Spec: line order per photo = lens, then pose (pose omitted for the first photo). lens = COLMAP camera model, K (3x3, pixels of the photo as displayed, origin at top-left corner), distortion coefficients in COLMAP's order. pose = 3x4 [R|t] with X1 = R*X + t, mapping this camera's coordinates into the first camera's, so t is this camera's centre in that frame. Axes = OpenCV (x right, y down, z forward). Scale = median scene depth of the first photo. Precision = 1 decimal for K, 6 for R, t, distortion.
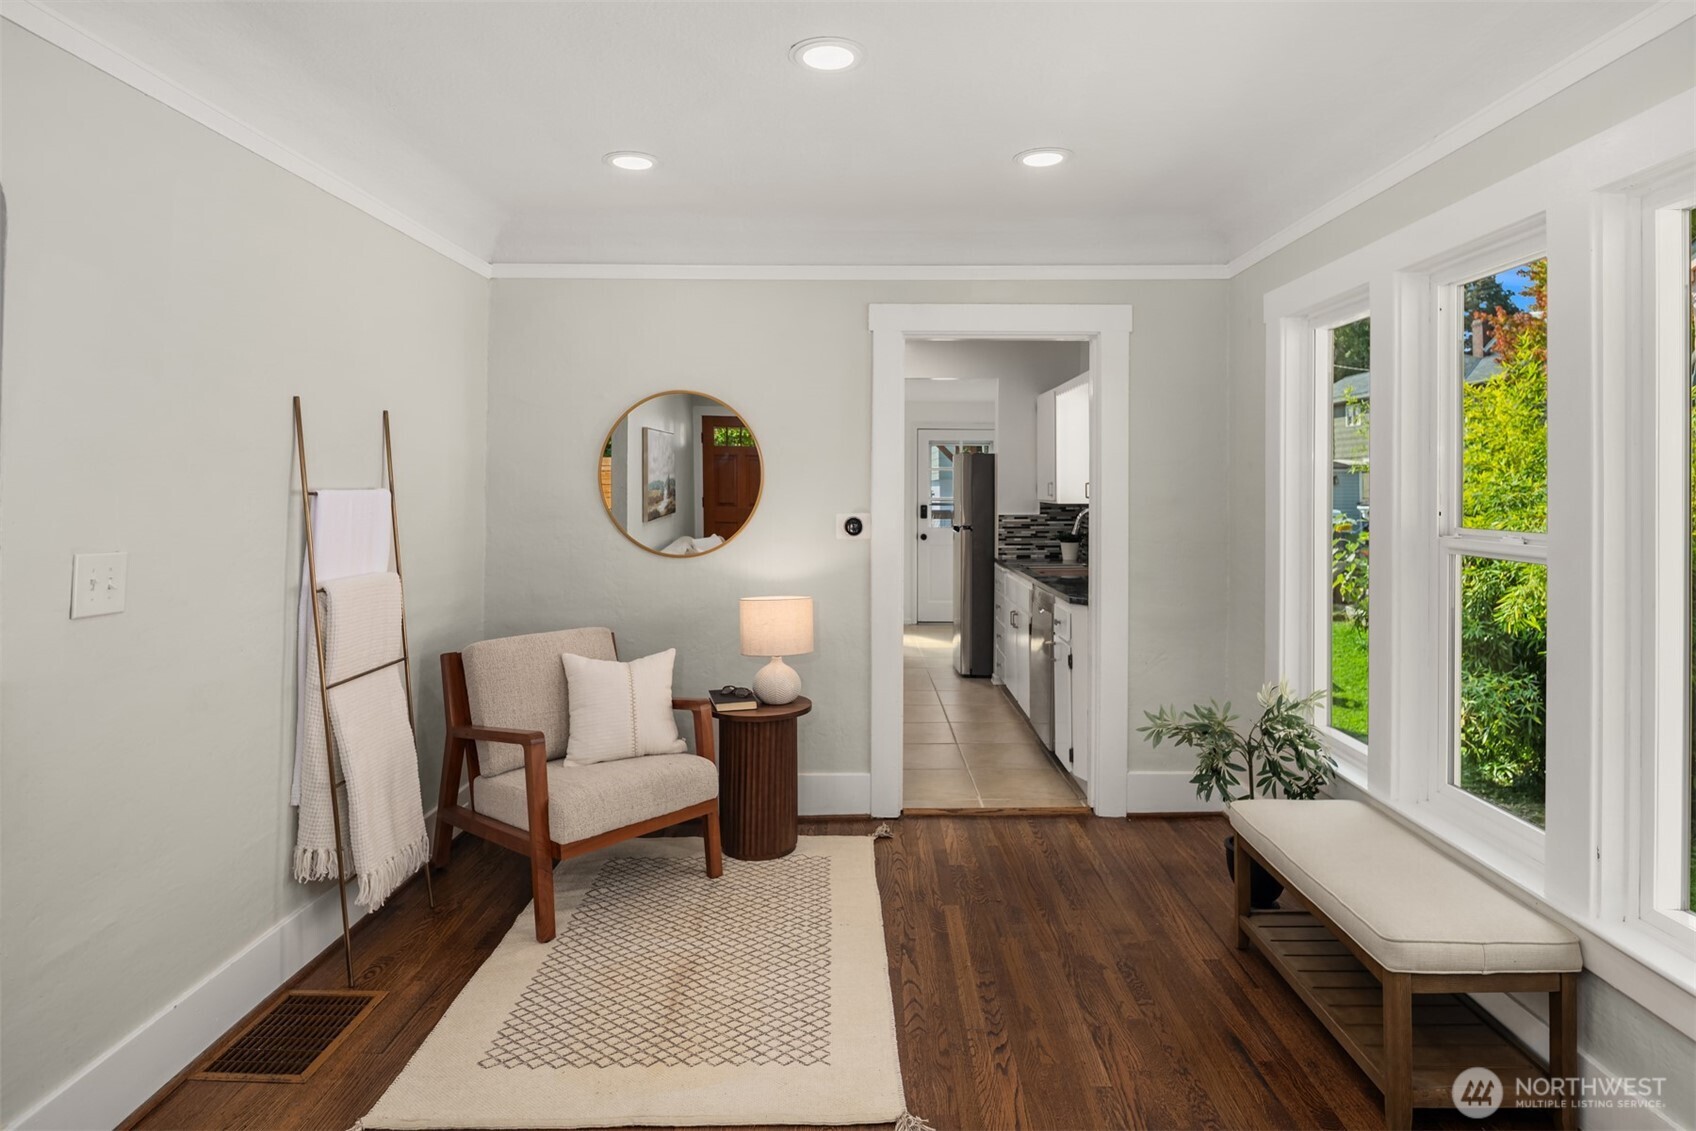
lens RADIAL K [[958.1, 0, 851.4], [0, 958.1, 480.8], [0, 0, 1]] dist [-0.018909, -0.002429]
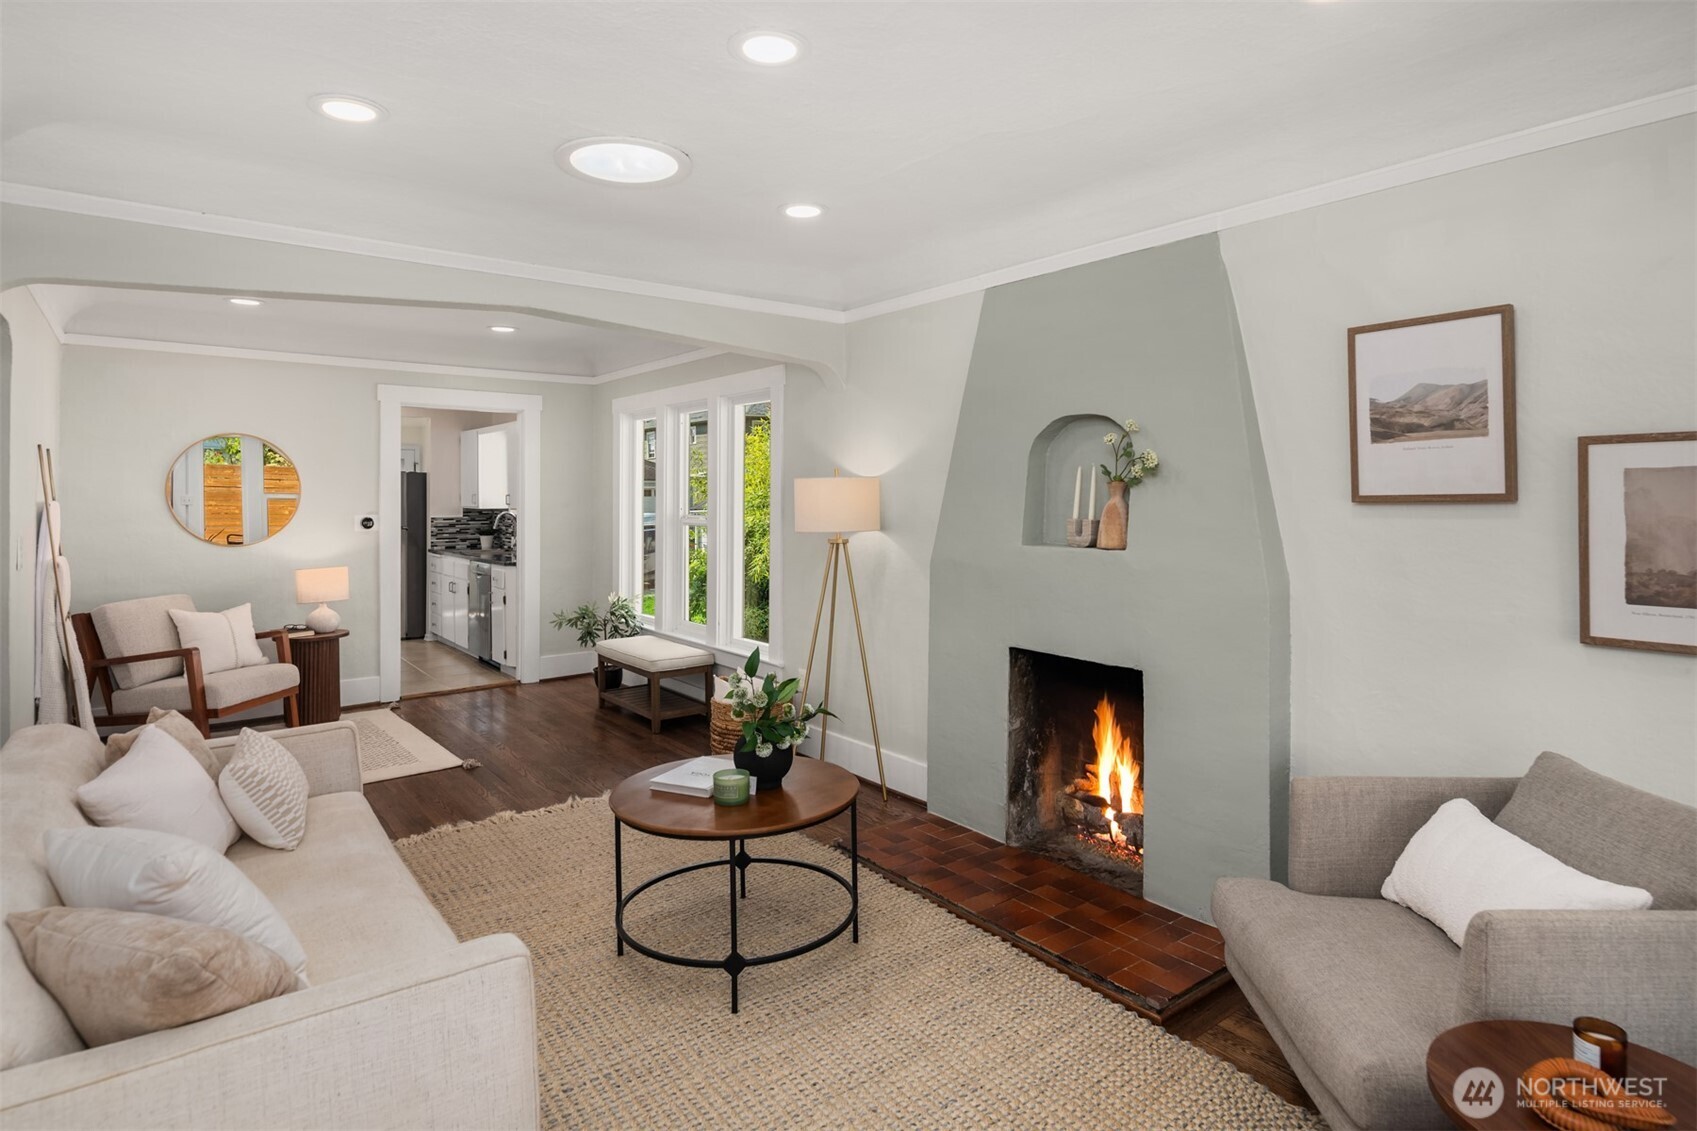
lens RADIAL K [[940.5, 0, 868.5], [0, 940.5, 496.5], [0, 0, 1]] dist [-0.003123, -0.002436]
pose [[0.788795, -0.003068, 0.614648, -0.290668], [-0.002299, 0.999966, 0.007942, -0.010783], [-0.614651, -0.007678, 0.788761, -0.724478]]
